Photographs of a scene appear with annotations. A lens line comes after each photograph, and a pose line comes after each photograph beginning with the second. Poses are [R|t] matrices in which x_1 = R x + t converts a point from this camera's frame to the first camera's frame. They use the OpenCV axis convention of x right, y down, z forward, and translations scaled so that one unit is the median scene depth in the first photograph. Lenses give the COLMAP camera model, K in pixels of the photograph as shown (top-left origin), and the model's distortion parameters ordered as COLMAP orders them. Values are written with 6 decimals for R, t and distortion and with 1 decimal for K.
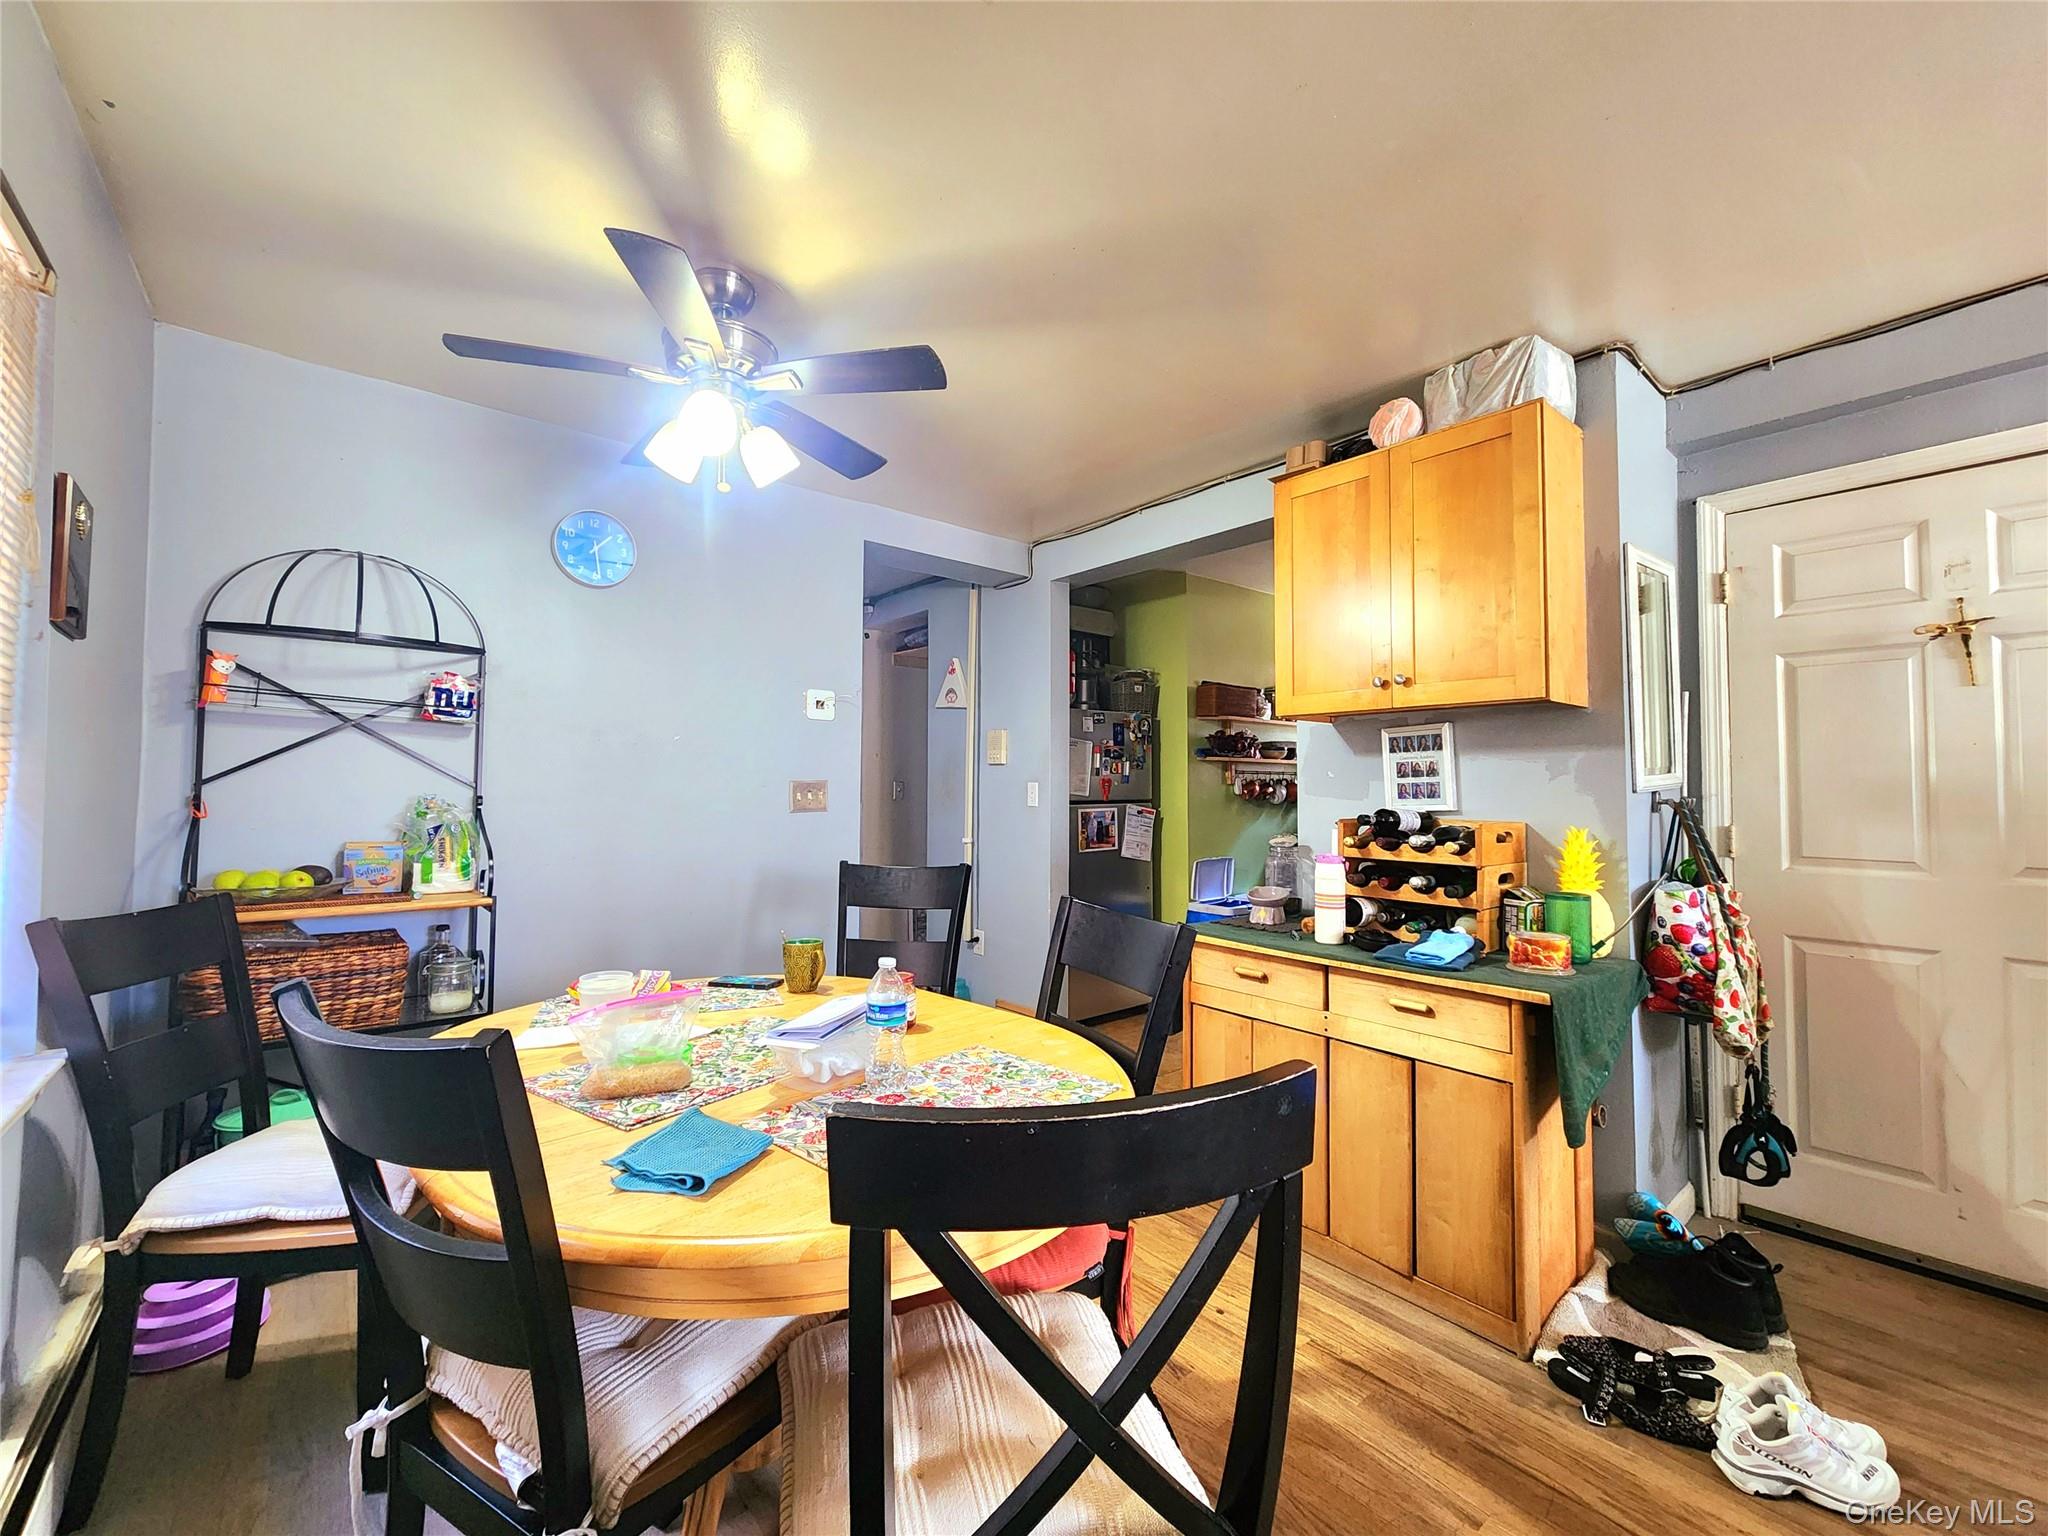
lens RADIAL K [[826.7, 0, 1019.0], [0, 826.7, 762.7], [0, 0, 1]] dist [-0.000850, -0.001215]
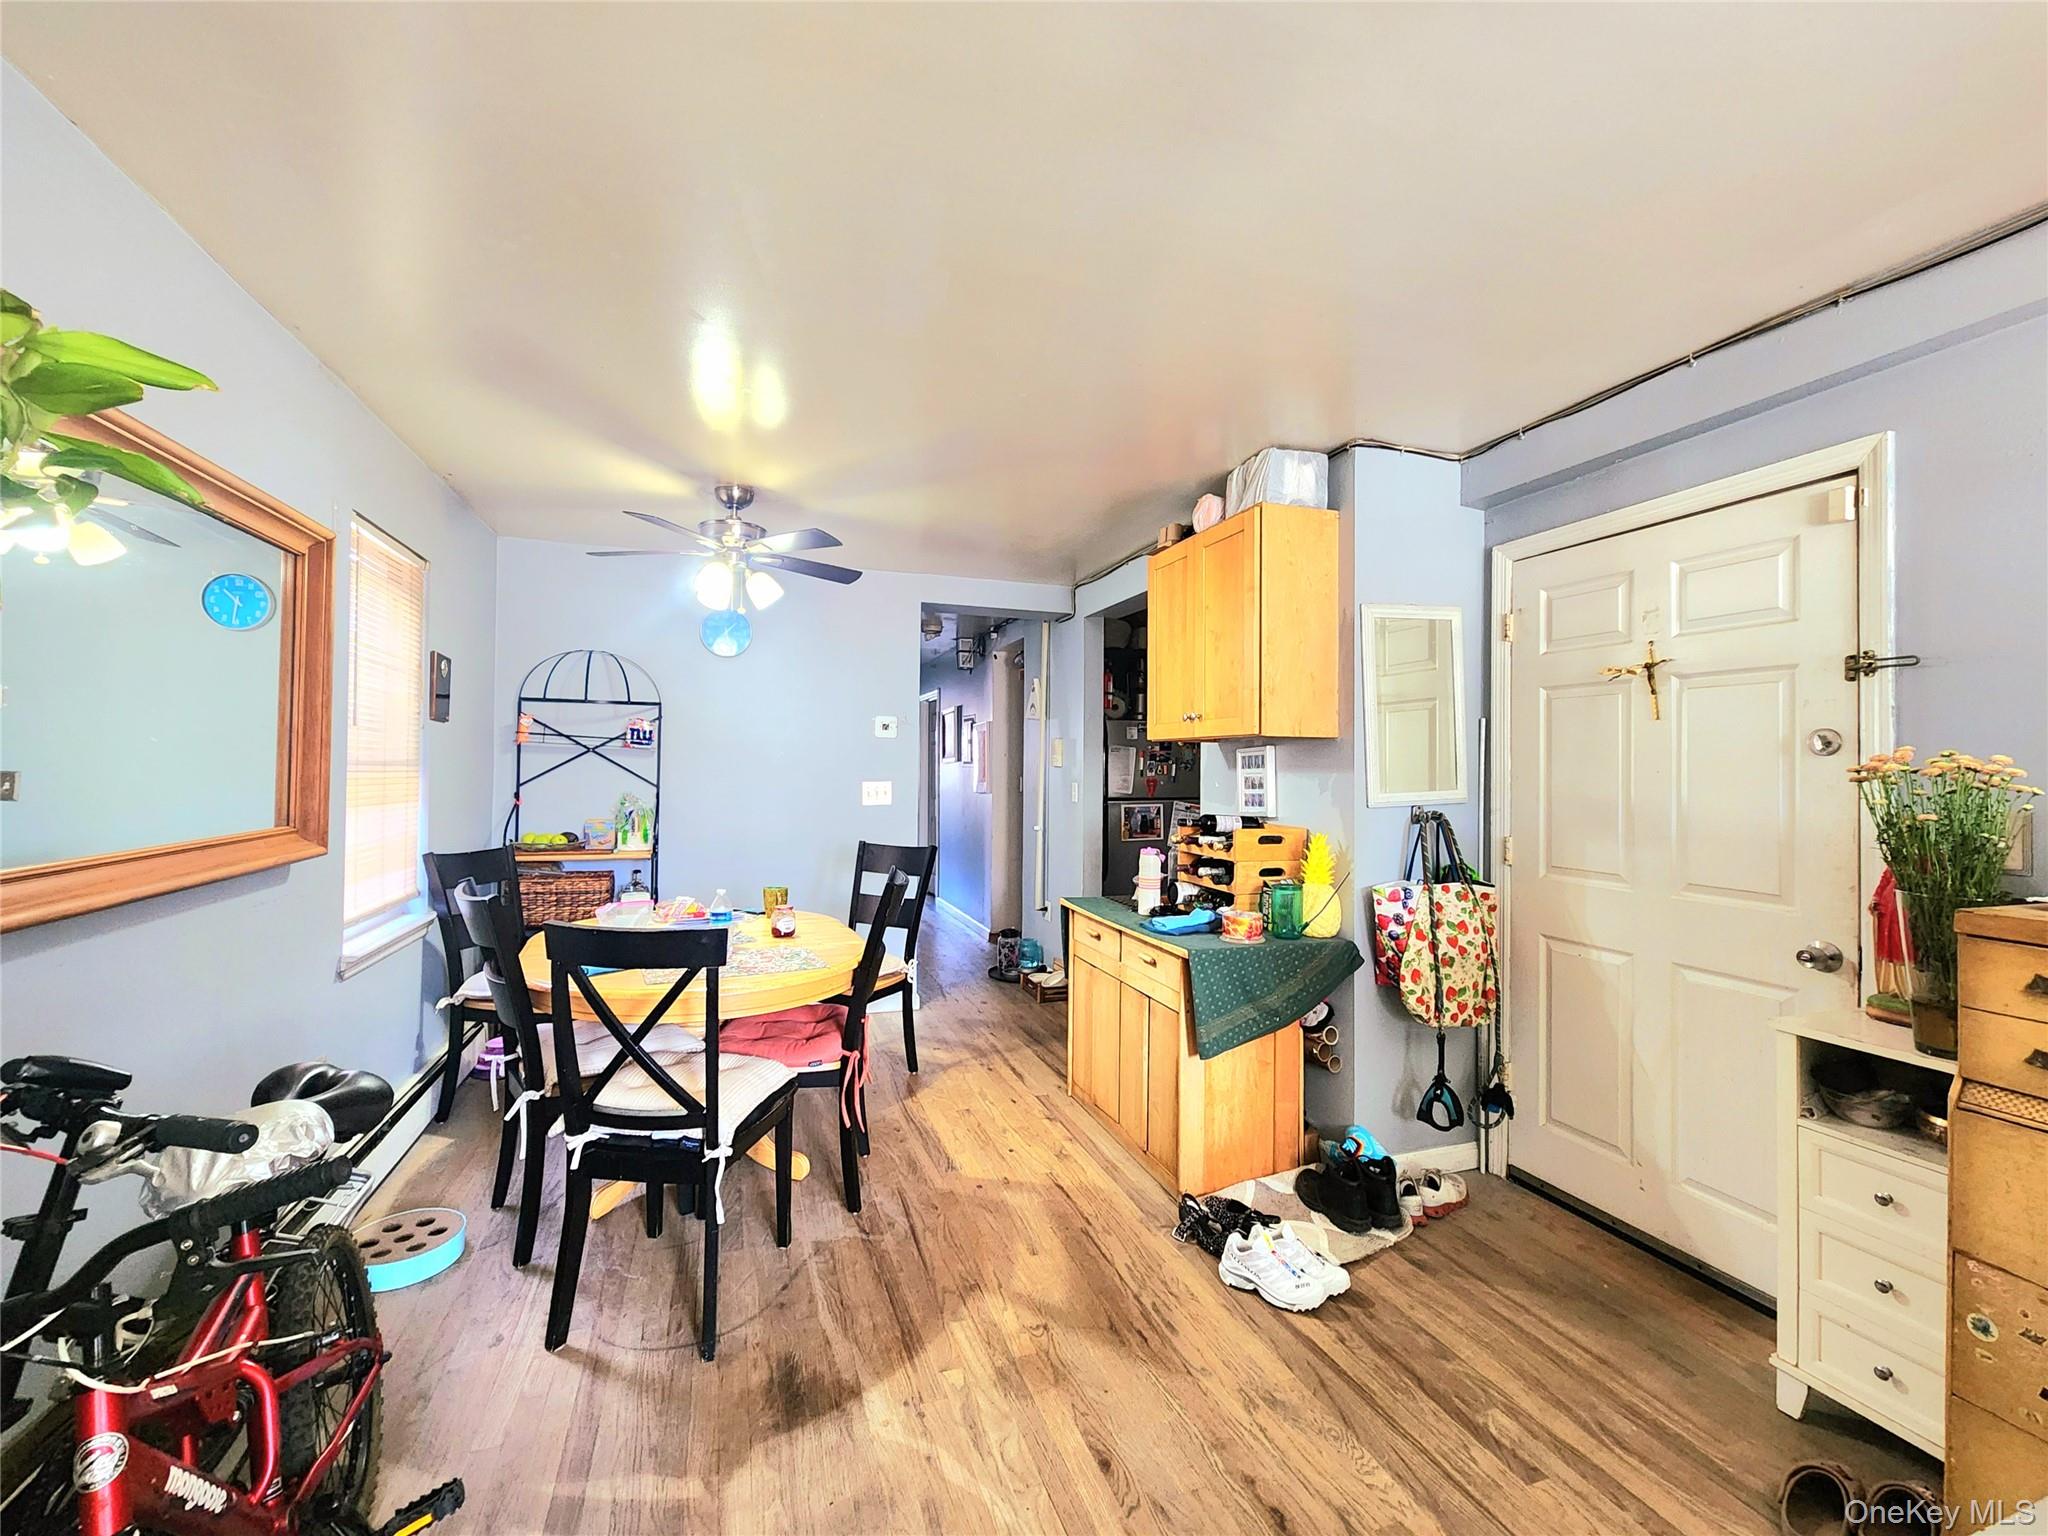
lens RADIAL K [[826.7, 0, 1009.2], [0, 826.7, 759.8], [0, 0, 1]] dist [-0.000850, -0.001215]
pose [[0.936164, 0.001424, -0.351562, 0.659787], [0.004421, 0.999865, 0.015823, -0.054637], [0.351537, -0.016367, 0.936031, -0.329847]]
